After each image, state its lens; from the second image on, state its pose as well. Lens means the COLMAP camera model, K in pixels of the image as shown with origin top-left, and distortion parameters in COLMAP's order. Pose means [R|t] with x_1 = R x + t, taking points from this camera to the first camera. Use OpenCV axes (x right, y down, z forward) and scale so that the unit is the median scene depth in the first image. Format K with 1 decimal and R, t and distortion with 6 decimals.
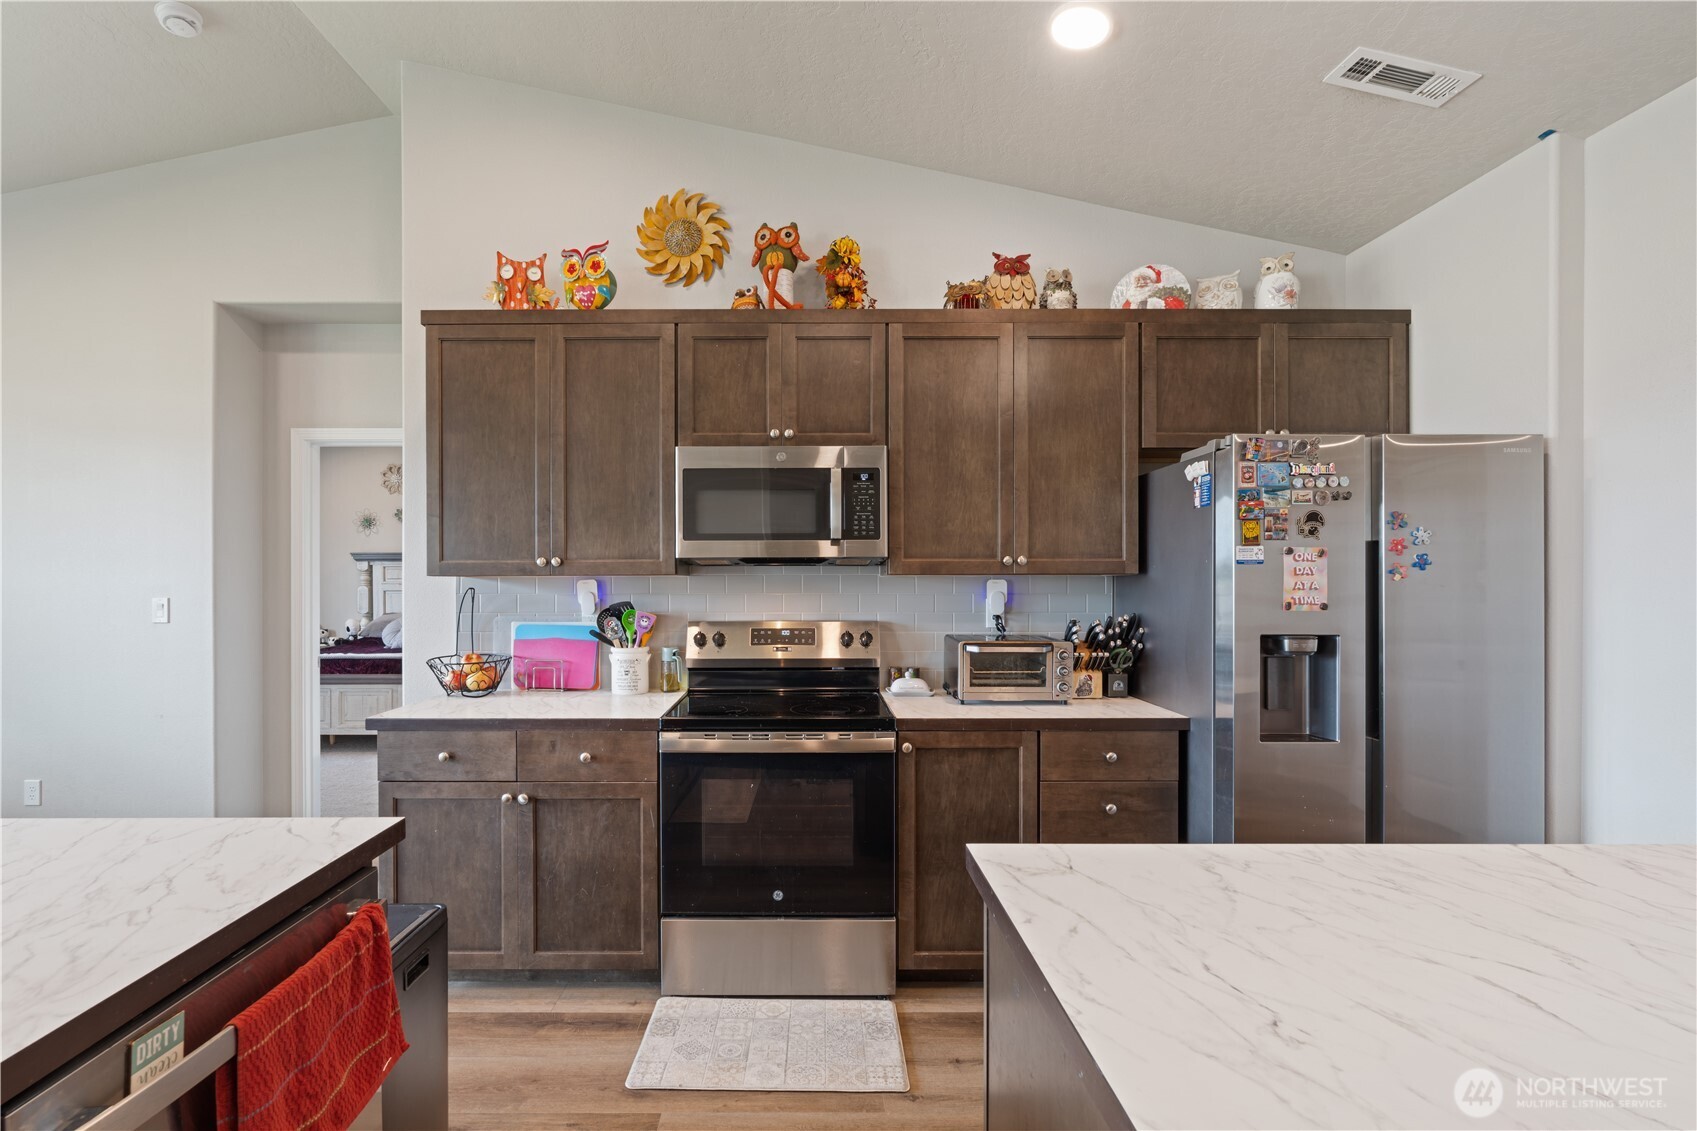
lens RADIAL K [[747.2, 0, 847.1], [0, 747.2, 582.2], [0, 0, 1]] dist [-0.006031, 0.000872]
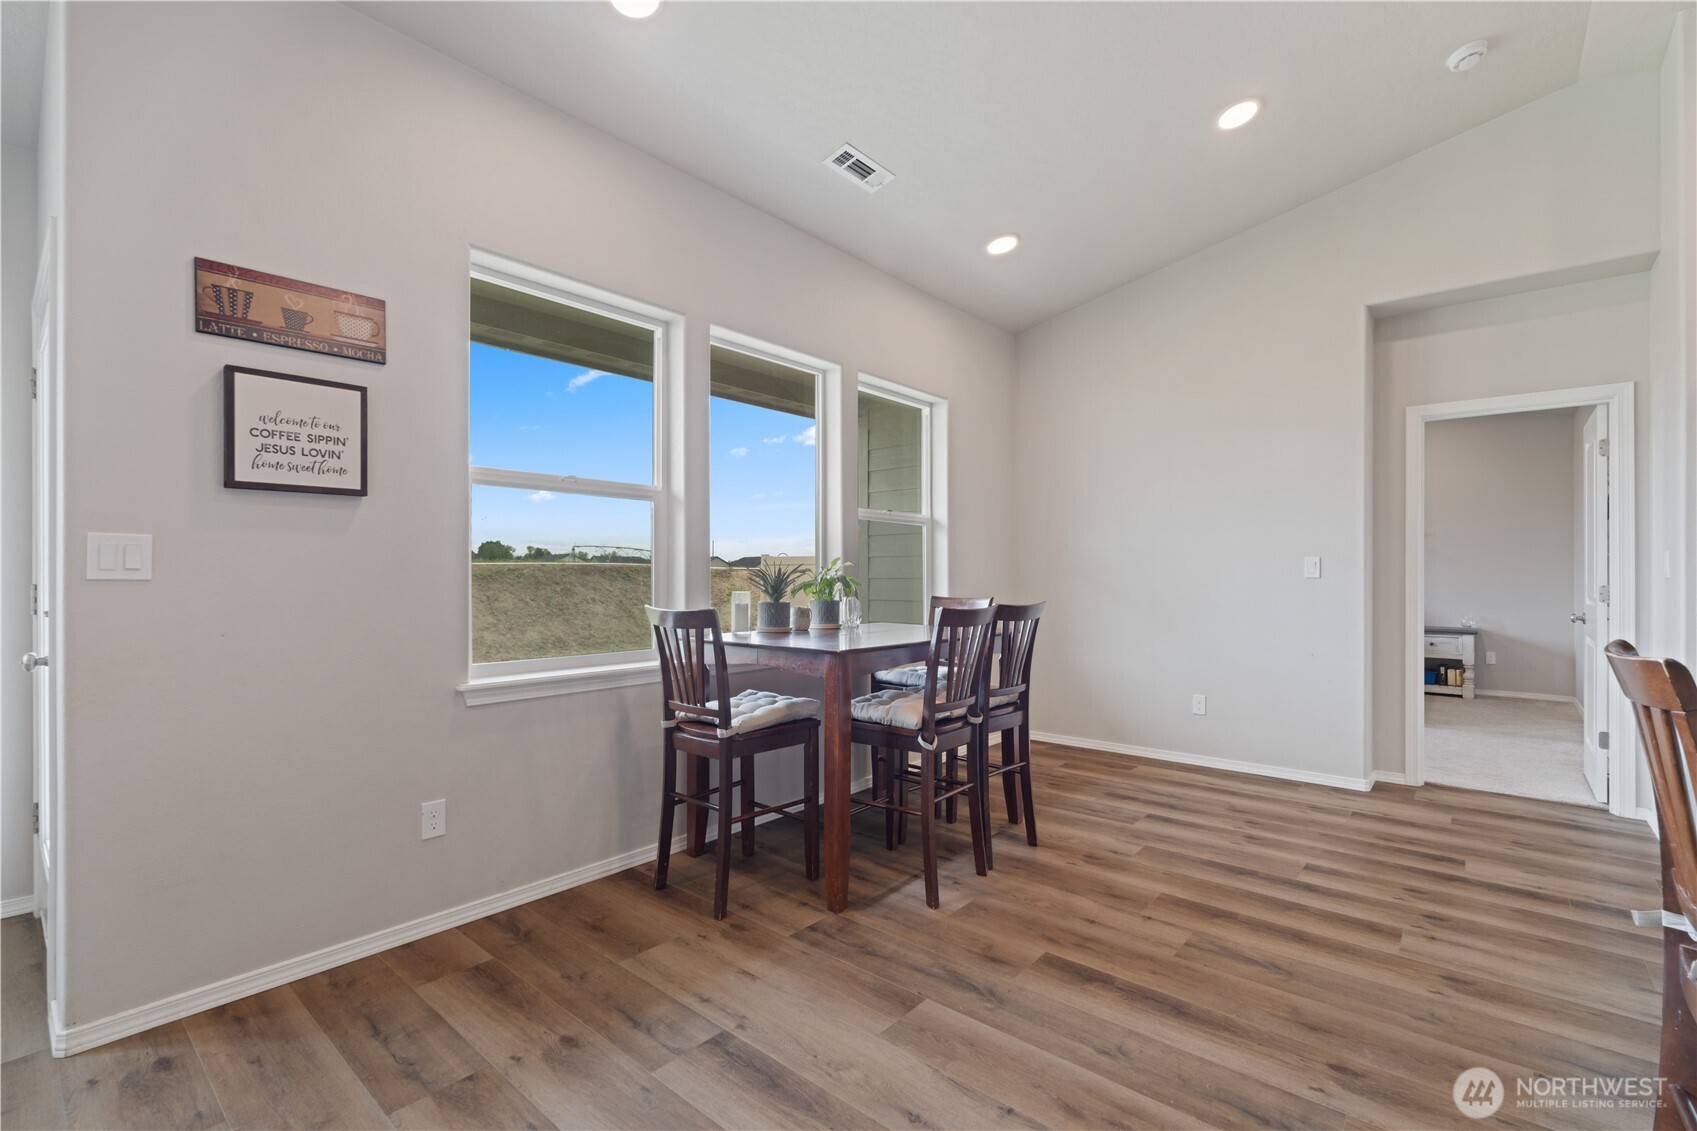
lens RADIAL K [[747.2, 0, 849.7], [0, 747.2, 570.4], [0, 0, 1]] dist [-0.006031, 0.000872]
pose [[0.748782, -0.004059, -0.662803, -1.003722], [-0.006747, 0.999883, -0.013745, 0.094919], [0.662782, 0.014764, 0.748667, -0.617117]]
